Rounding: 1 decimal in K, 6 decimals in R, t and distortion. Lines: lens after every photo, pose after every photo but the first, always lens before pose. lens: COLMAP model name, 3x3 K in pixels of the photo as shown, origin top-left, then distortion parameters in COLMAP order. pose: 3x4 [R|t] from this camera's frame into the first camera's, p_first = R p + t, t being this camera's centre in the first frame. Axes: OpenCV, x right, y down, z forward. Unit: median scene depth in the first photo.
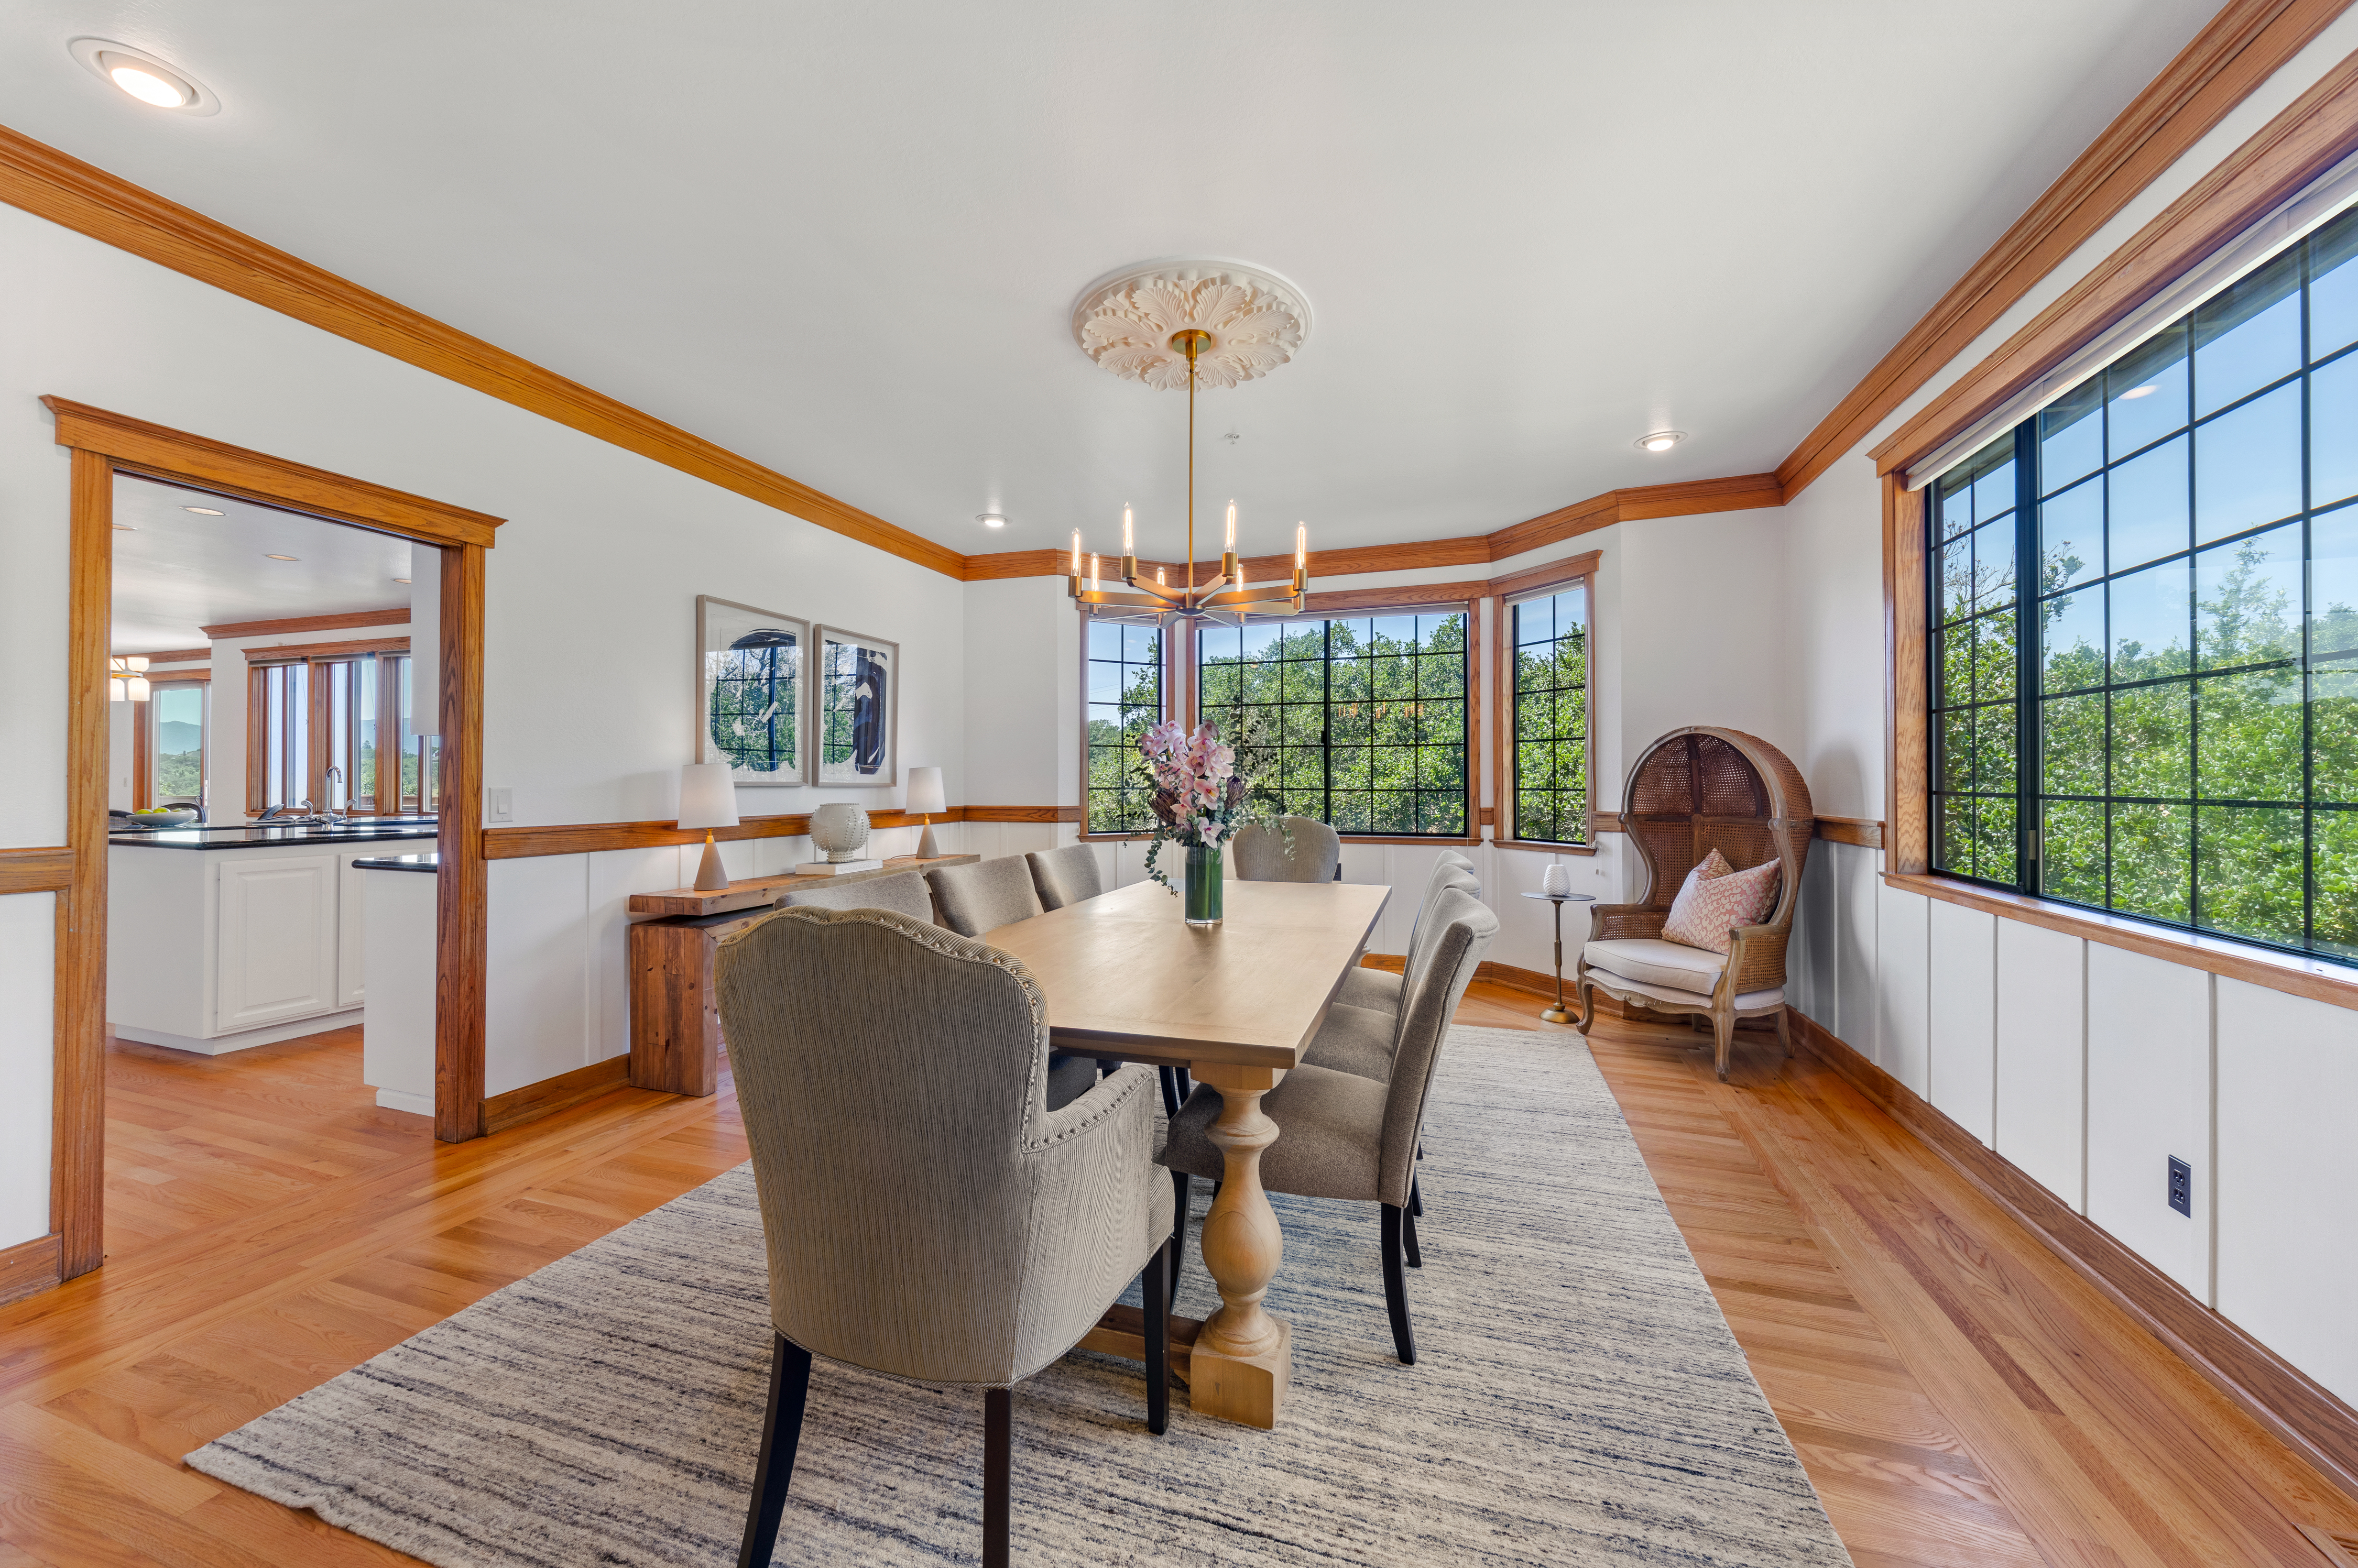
lens RADIAL K [[859.5, 0, 1189.8], [0, 859.5, 774.2], [0, 0, 1]] dist [0.015906, -0.000148]
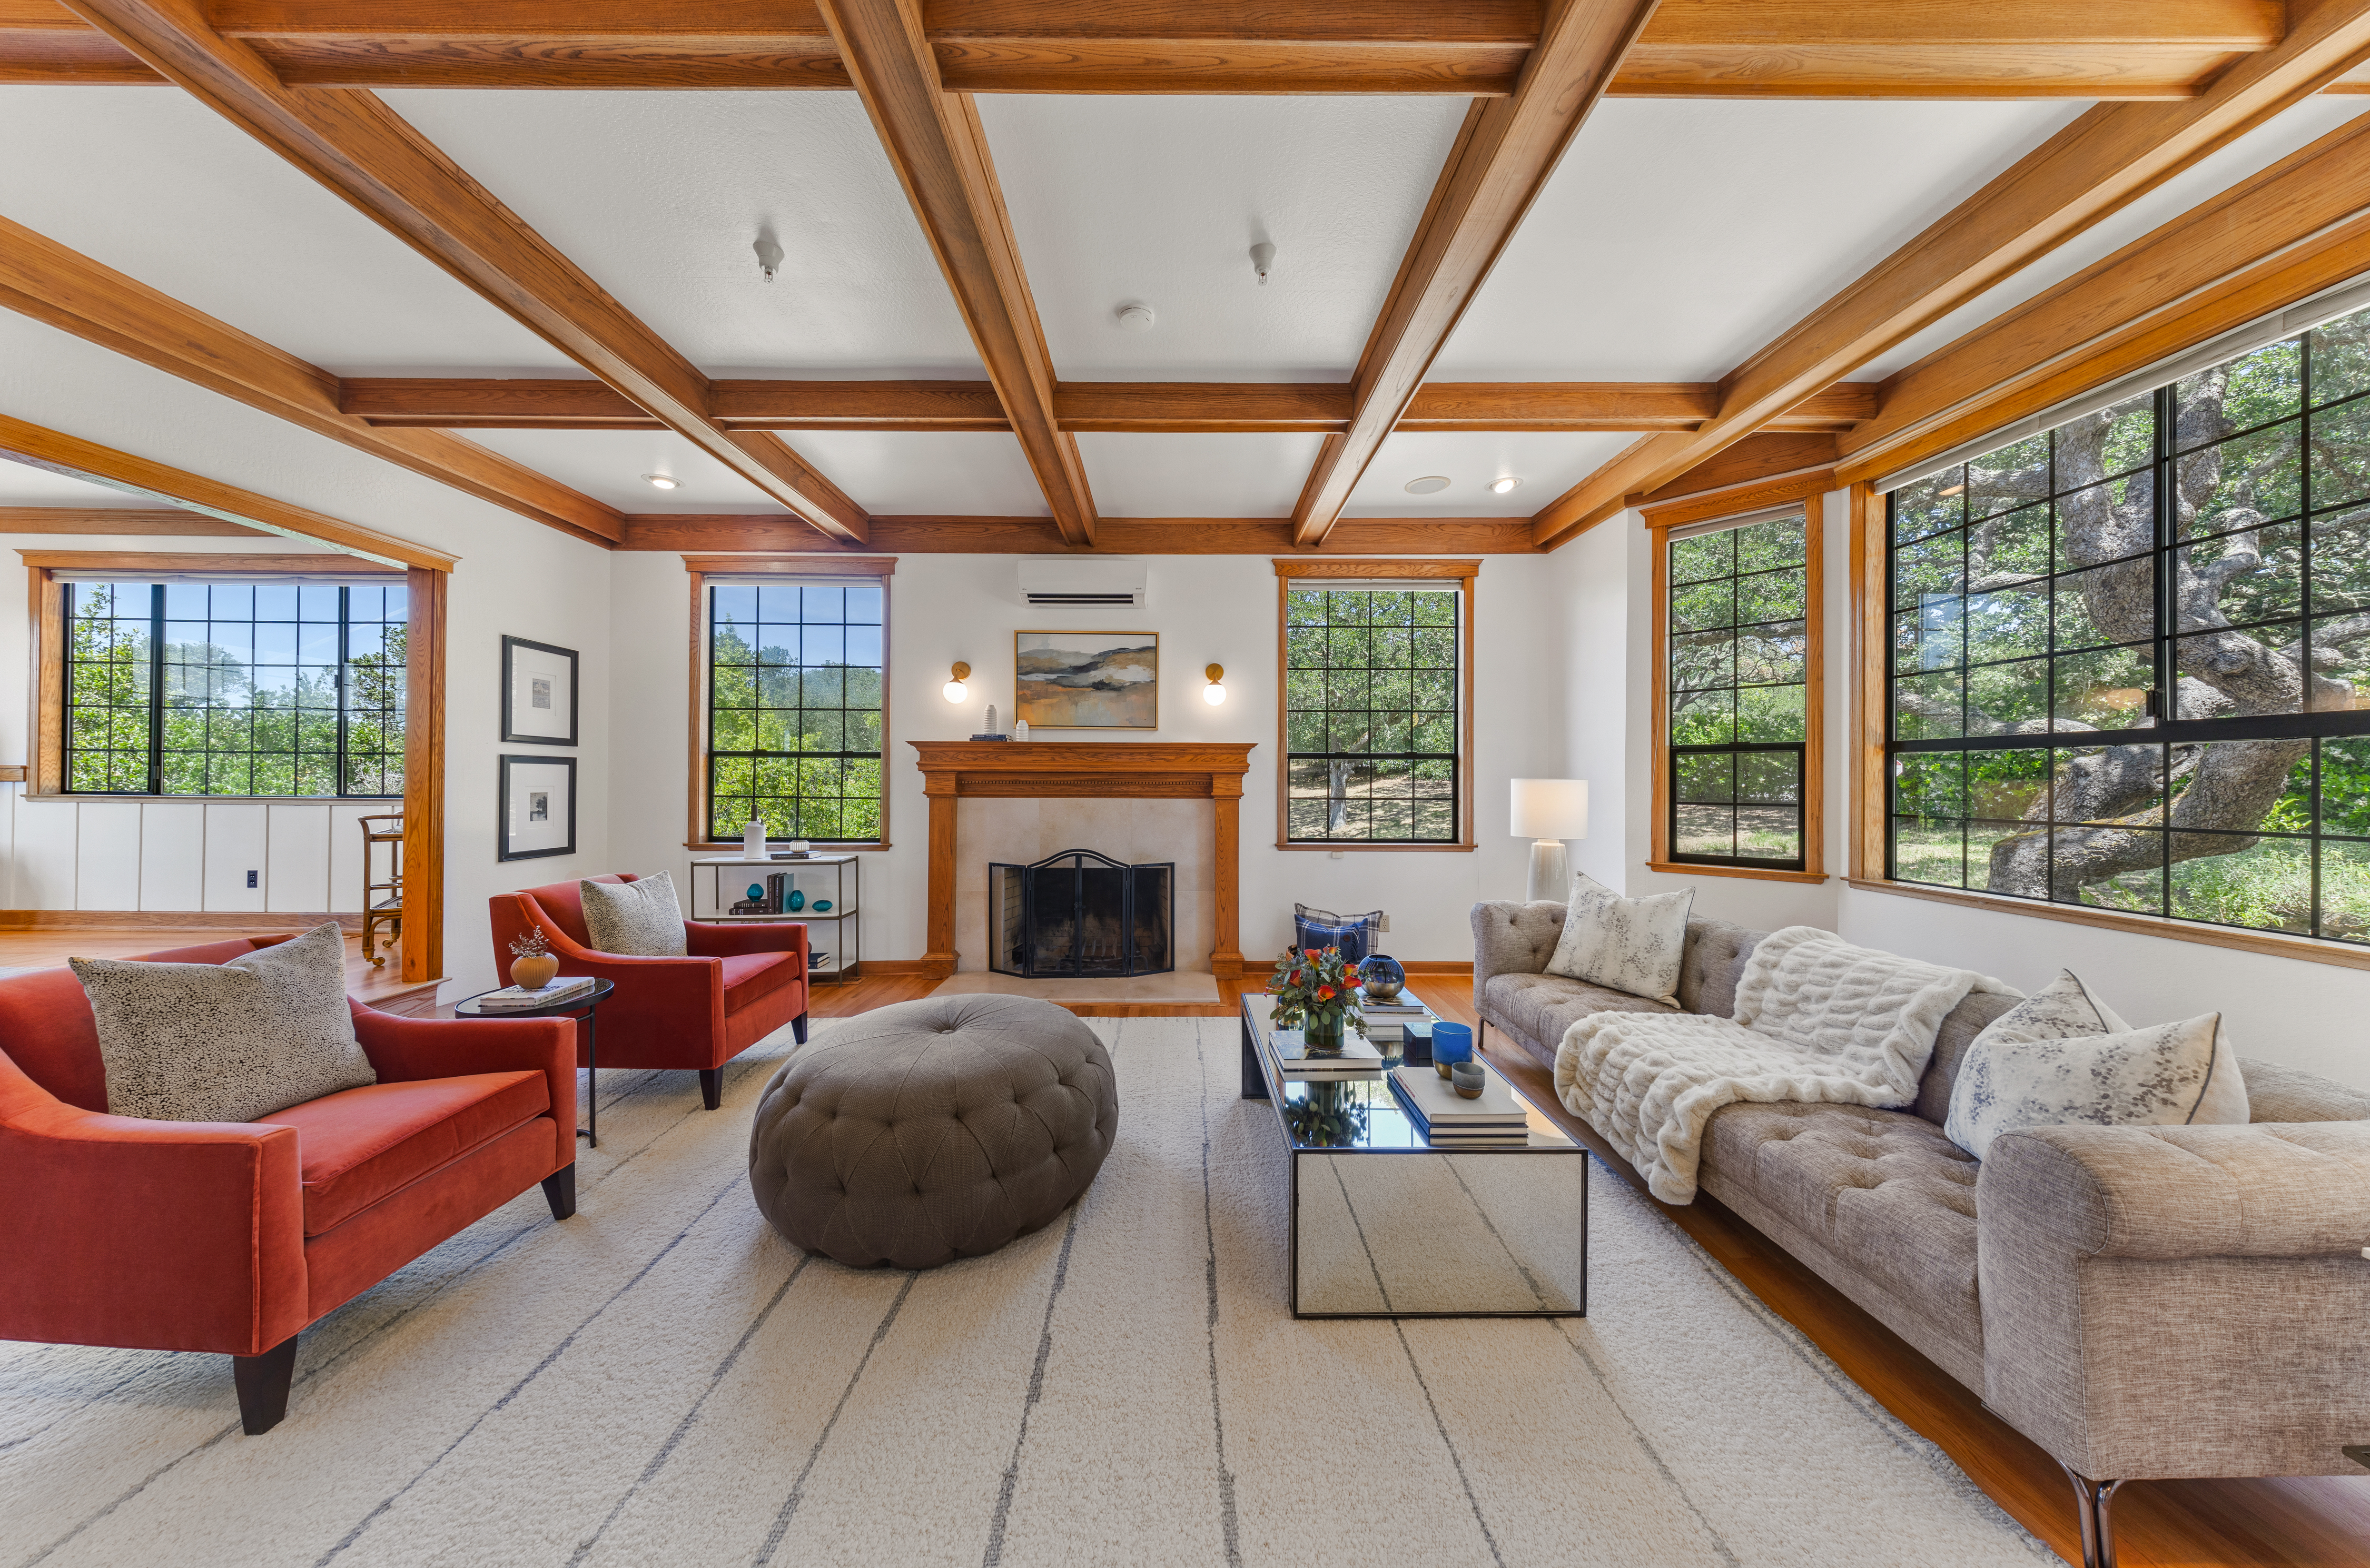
lens RADIAL K [[719.7, 0, 1180.9], [0, 719.7, 775.4], [0, 0, 1]] dist [0.000740, -0.000110]
pose [[-0.354642, 0.005364, 0.934987, -1.037295], [-0.014529, 0.999831, -0.011247, 0.042681], [-0.934889, -0.017573, -0.354504, -0.491050]]
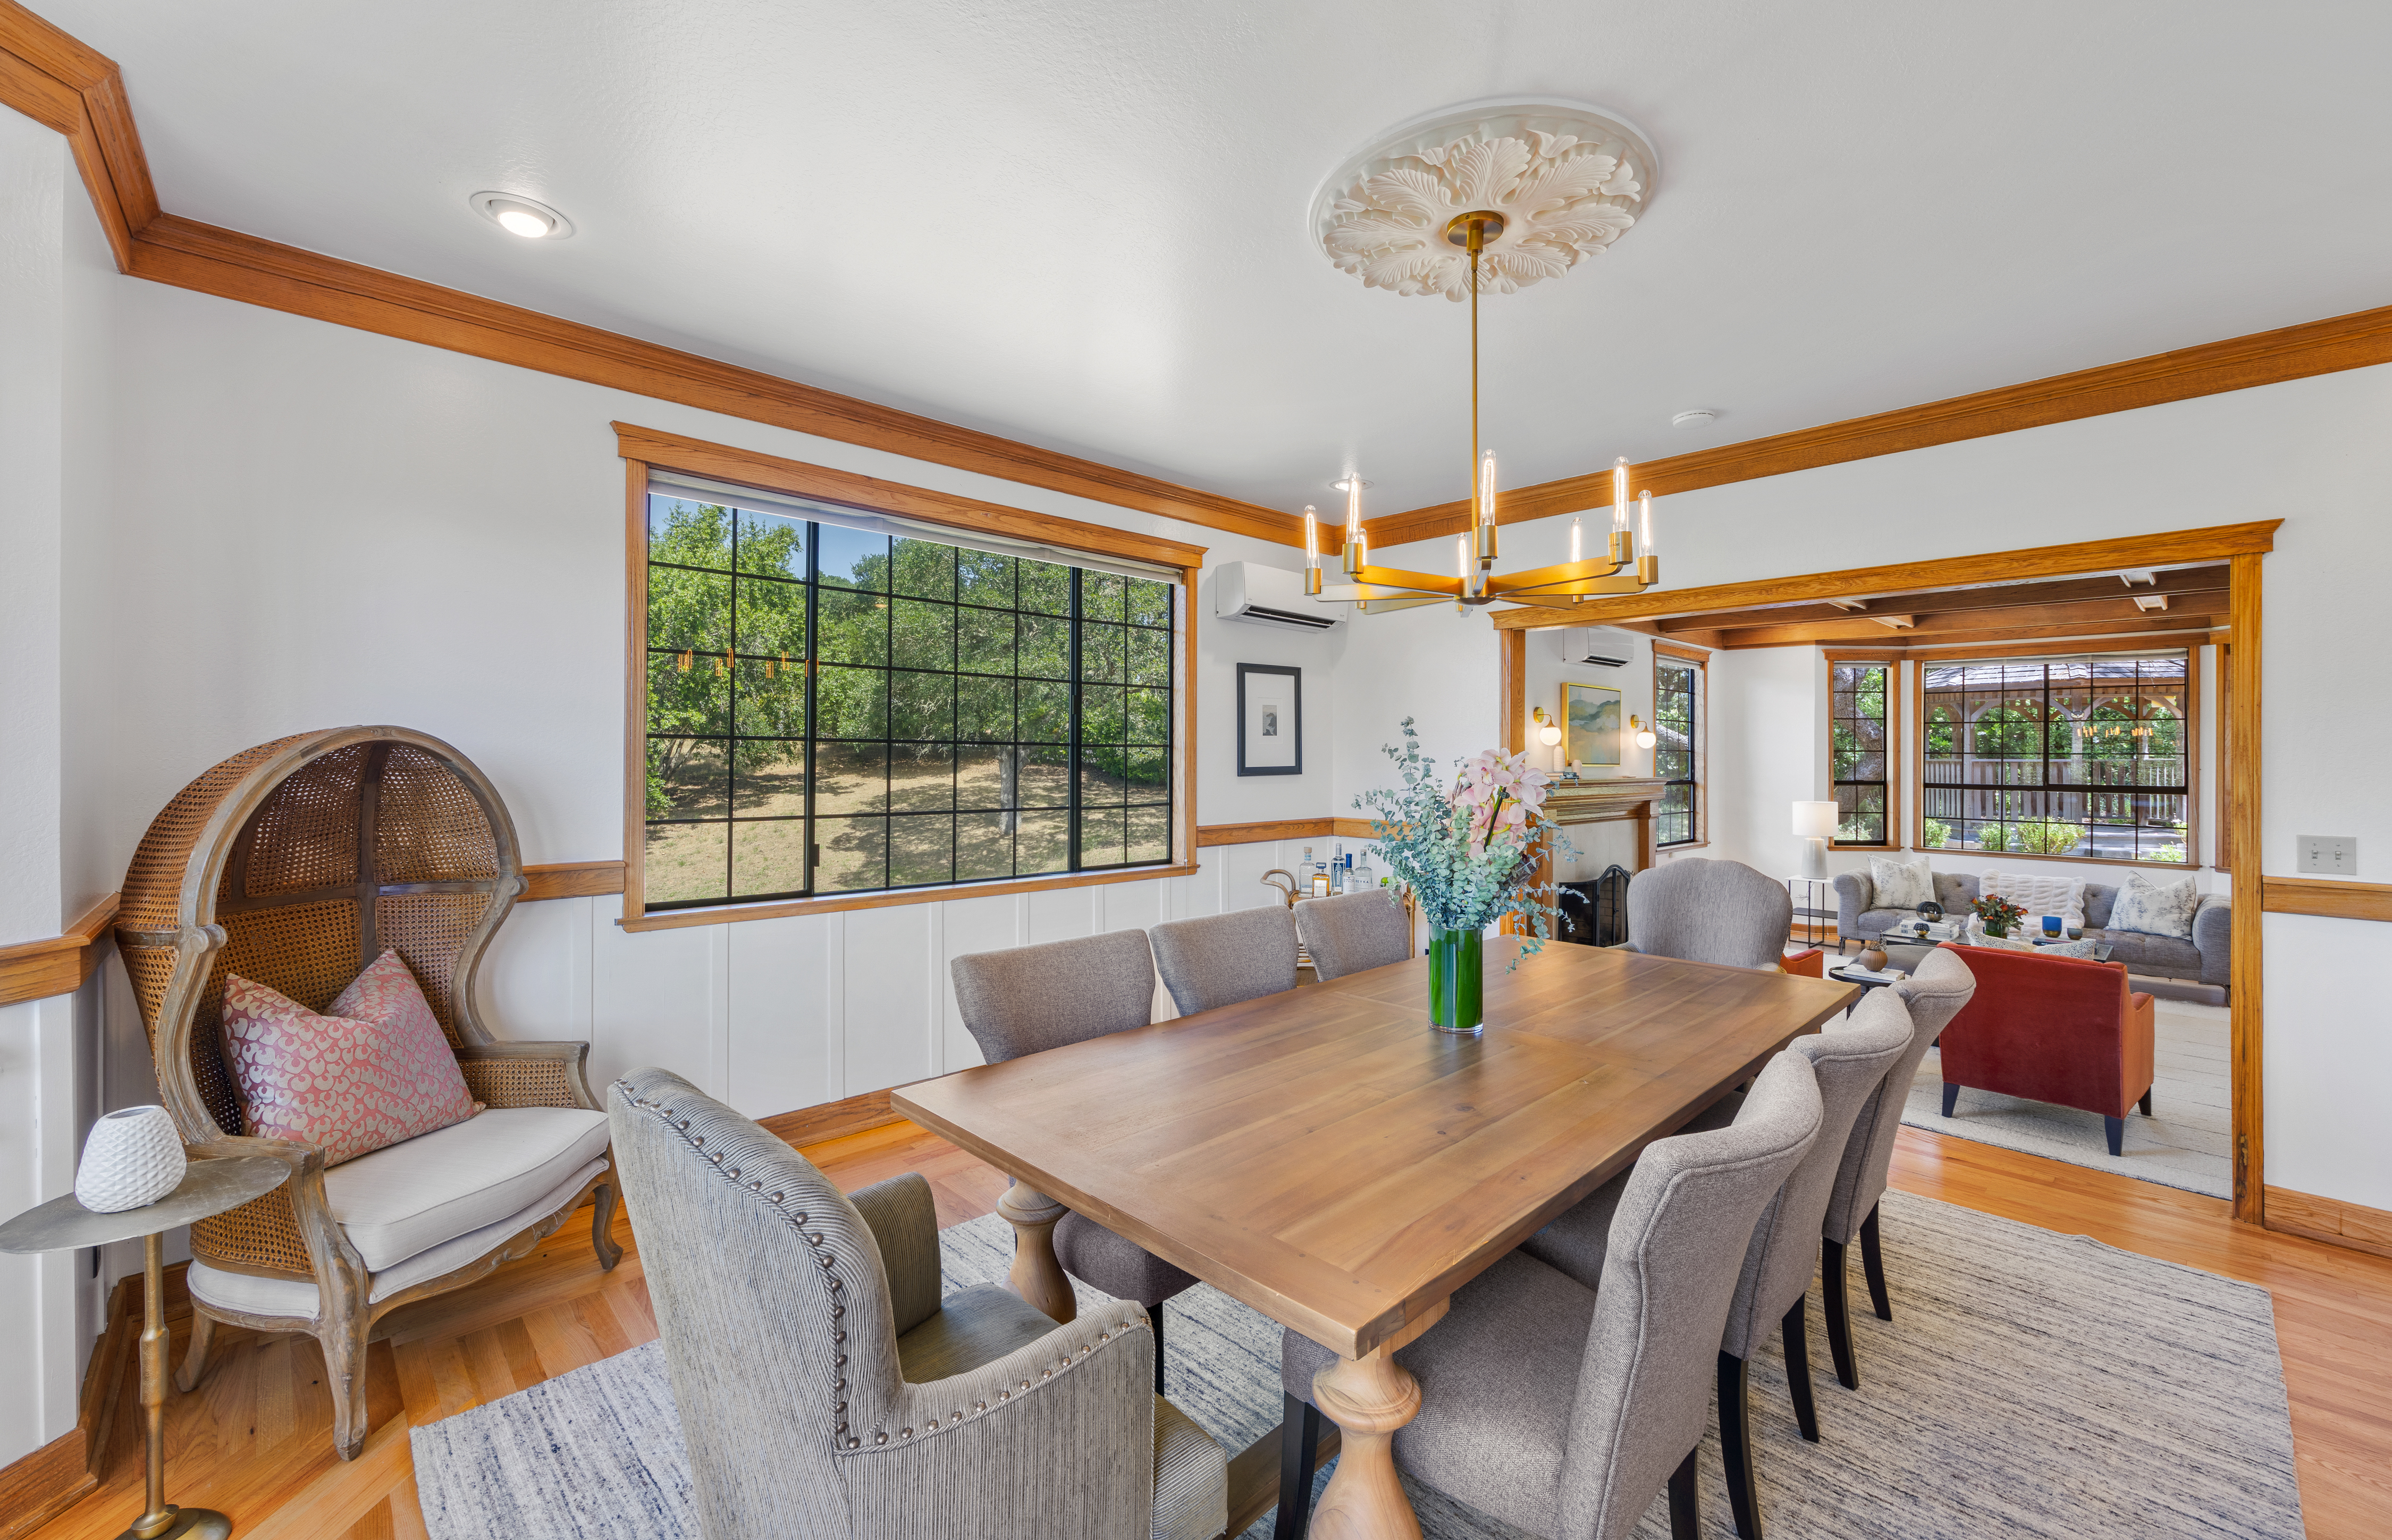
lens RADIAL K [[961.9, 0, 1207.9], [0, 961.9, 756.7], [0, 0, 1]] dist [0.002780, -0.000101]
pose [[-0.890459, 0.003974, 0.455047, -0.114114], [-0.003781, 0.999863, -0.016130, -0.026152], [-0.455048, -0.016084, -0.890321, 1.204998]]
